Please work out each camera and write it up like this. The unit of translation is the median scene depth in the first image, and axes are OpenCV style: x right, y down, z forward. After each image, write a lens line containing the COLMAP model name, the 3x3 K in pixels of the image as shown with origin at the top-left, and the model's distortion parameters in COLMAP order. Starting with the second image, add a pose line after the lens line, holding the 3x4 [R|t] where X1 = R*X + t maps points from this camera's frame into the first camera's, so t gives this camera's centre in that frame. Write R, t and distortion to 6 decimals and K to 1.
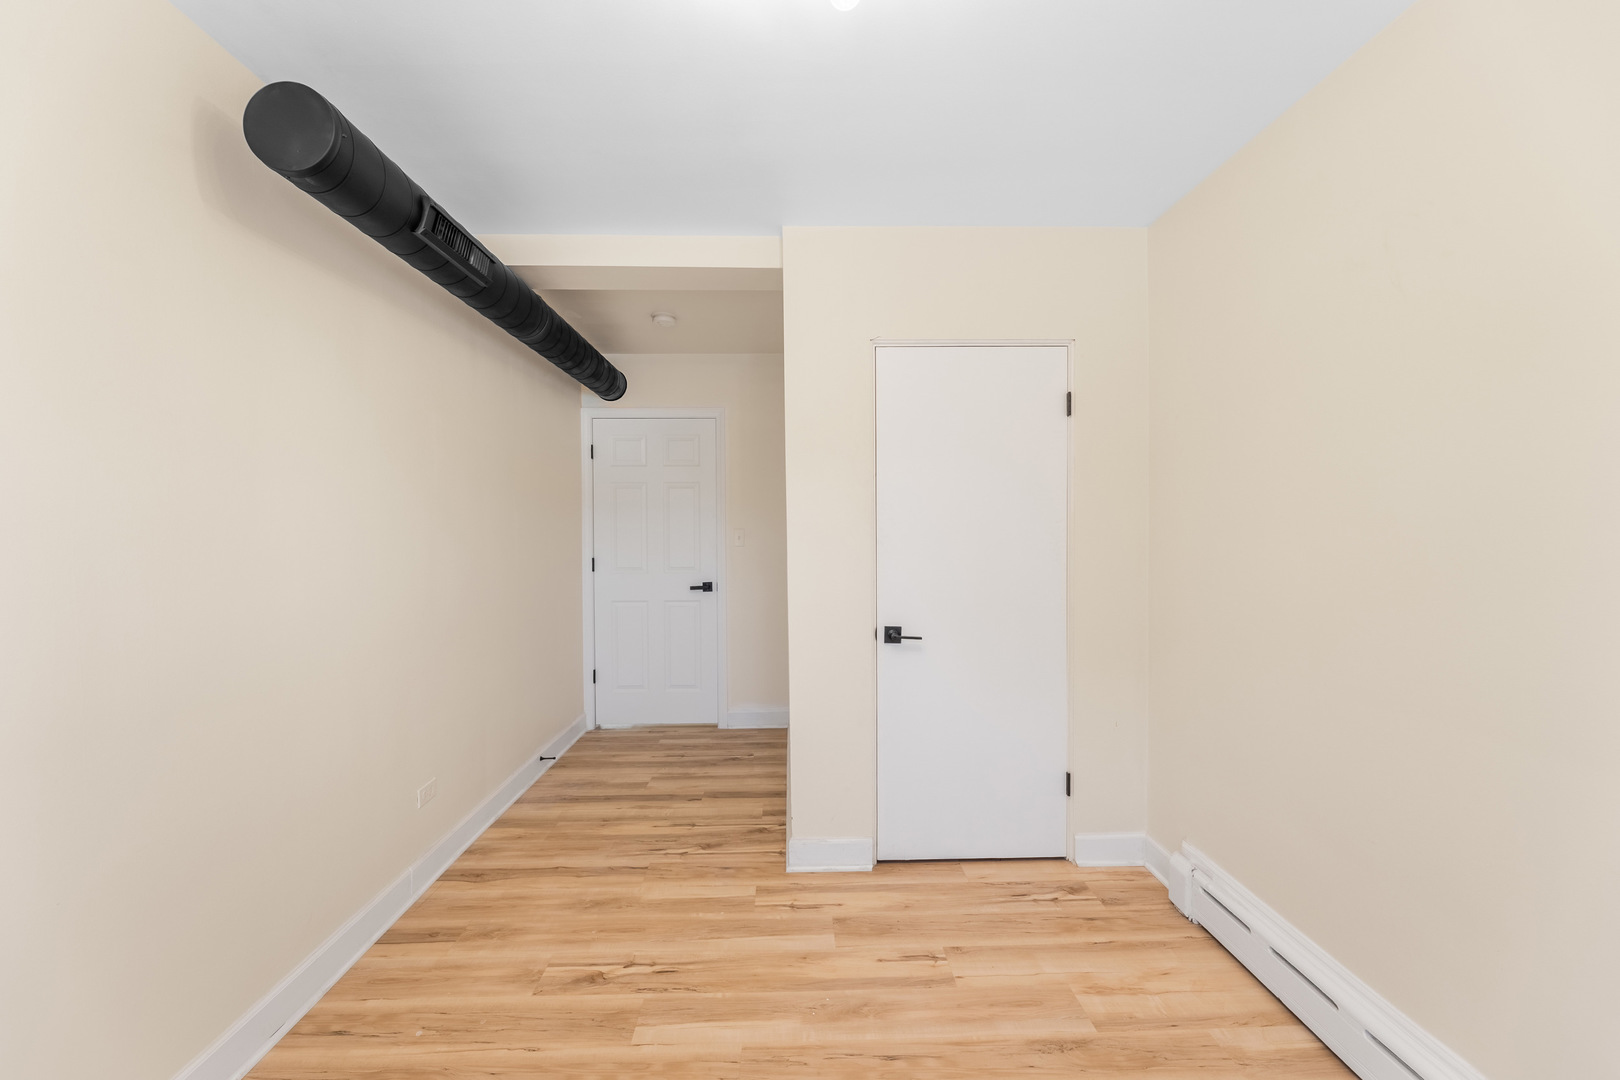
lens RADIAL K [[650.9, 0, 809.6], [0, 650.9, 535.4], [0, 0, 1]] dist [-0.001989, 0.000033]
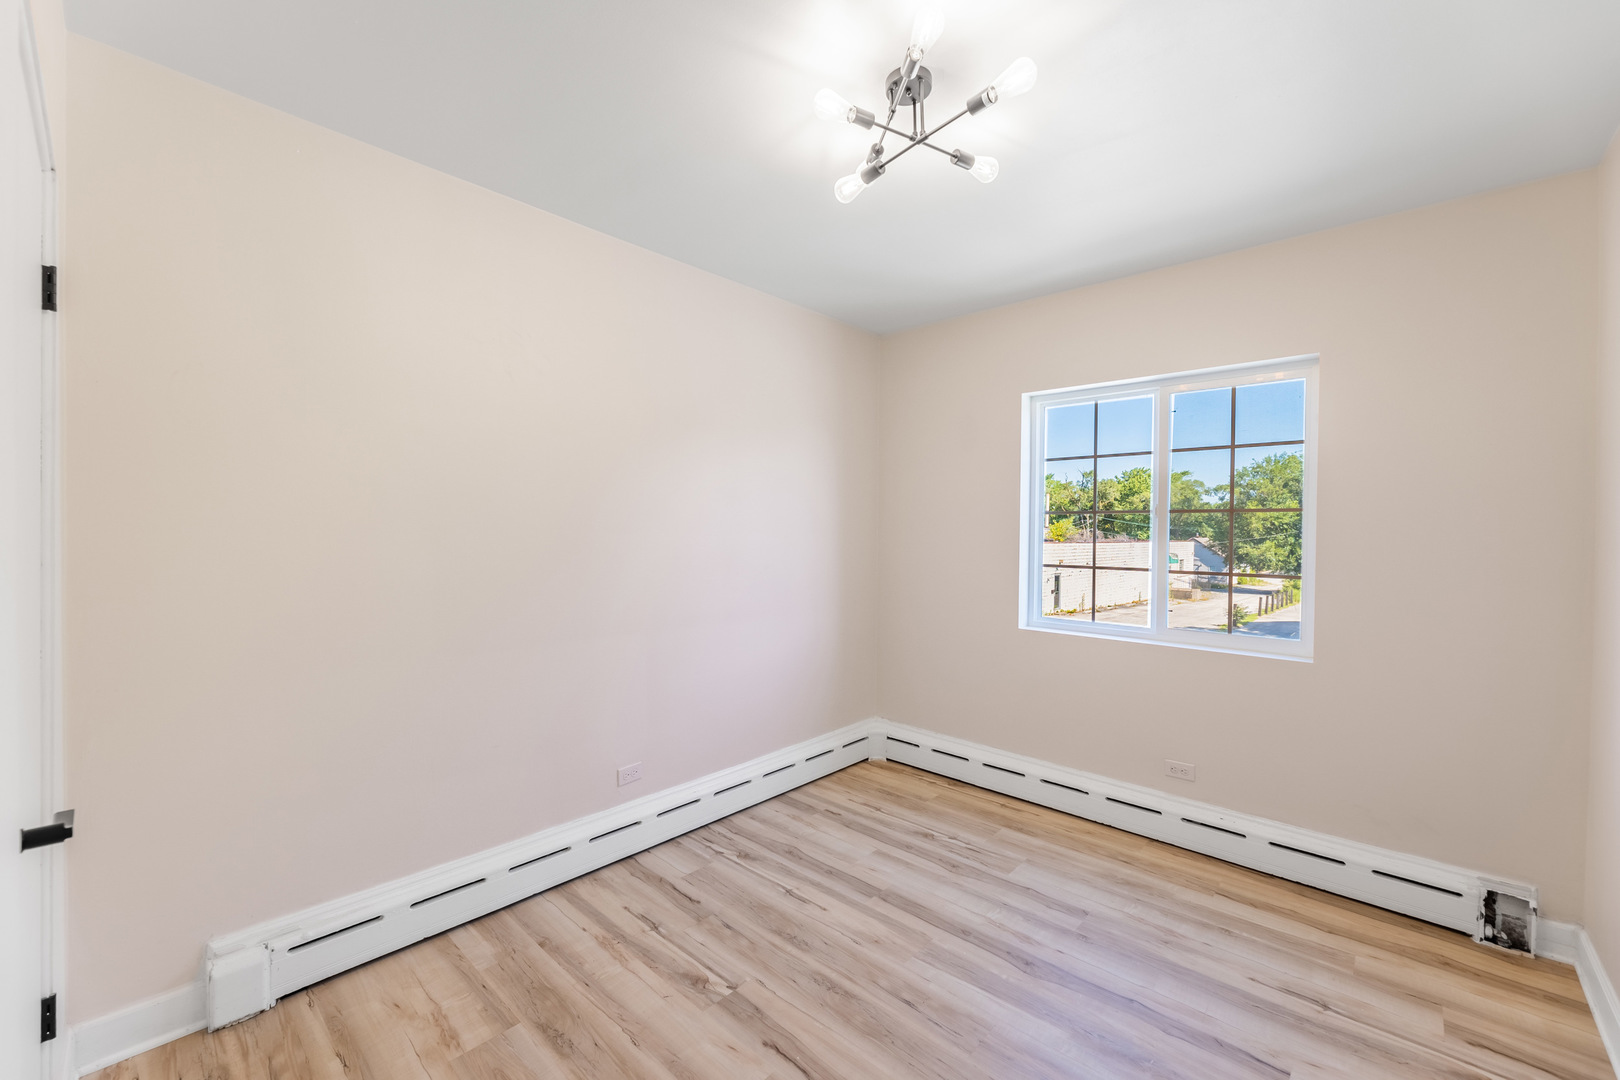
lens RADIAL K [[650.9, 0, 807.4], [0, 650.9, 537.2], [0, 0, 1]] dist [-0.001989, 0.000033]
pose [[-0.715542, -0.007731, 0.698527, -0.553187], [-0.001395, 0.999953, 0.009638, -0.006770], [-0.698568, 0.005922, -0.715519, 1.334805]]
